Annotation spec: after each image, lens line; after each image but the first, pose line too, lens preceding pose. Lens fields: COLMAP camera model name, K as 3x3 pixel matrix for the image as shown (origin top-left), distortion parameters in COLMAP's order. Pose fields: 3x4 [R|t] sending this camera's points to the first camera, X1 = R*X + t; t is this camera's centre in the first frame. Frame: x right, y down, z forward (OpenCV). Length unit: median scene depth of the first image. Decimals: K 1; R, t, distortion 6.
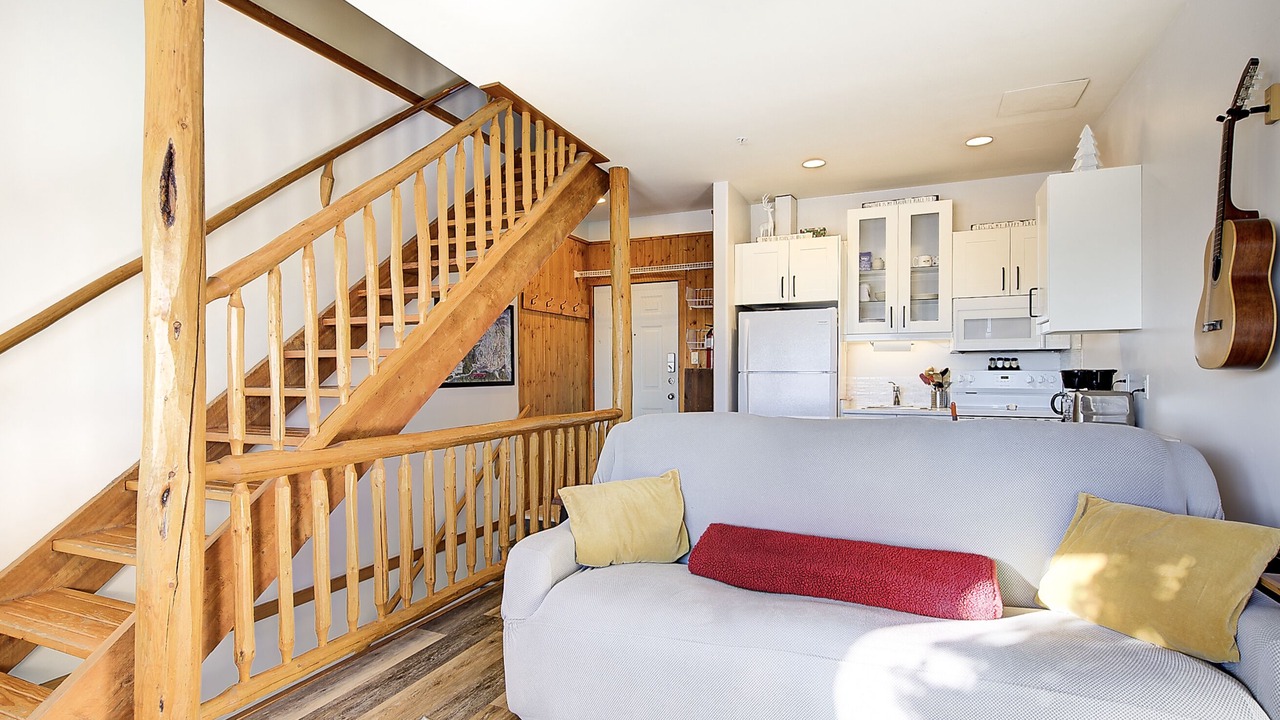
lens RADIAL K [[652.4, 0, 612.9], [0, 652.4, 379.8], [0, 0, 1]] dist [-0.000804, -0.000078]
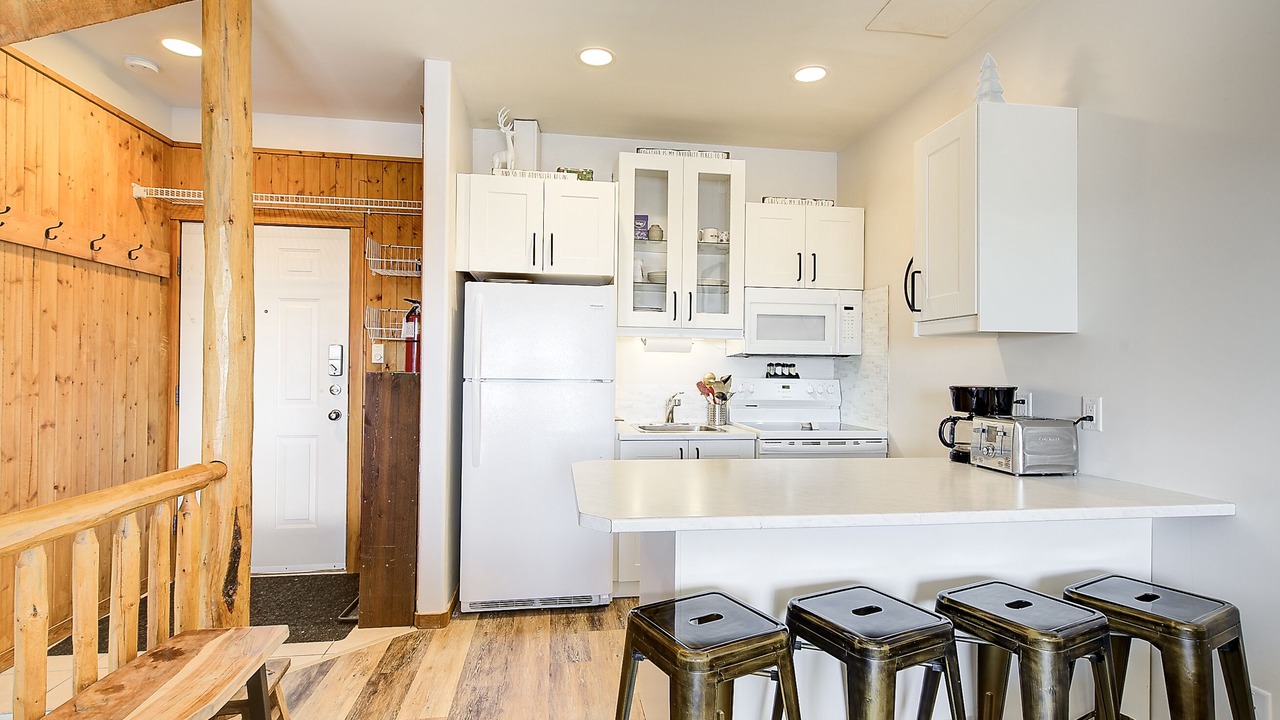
lens RADIAL K [[599.9, 0, 644.0], [0, 599.9, 361.9], [0, 0, 1]] dist [0.004951, -0.000052]
pose [[0.832879, 0.016656, 0.553205, 0.022408], [-0.006833, 0.999780, -0.019814, -0.018600], [-0.553413, 0.012723, 0.832810, 0.442881]]
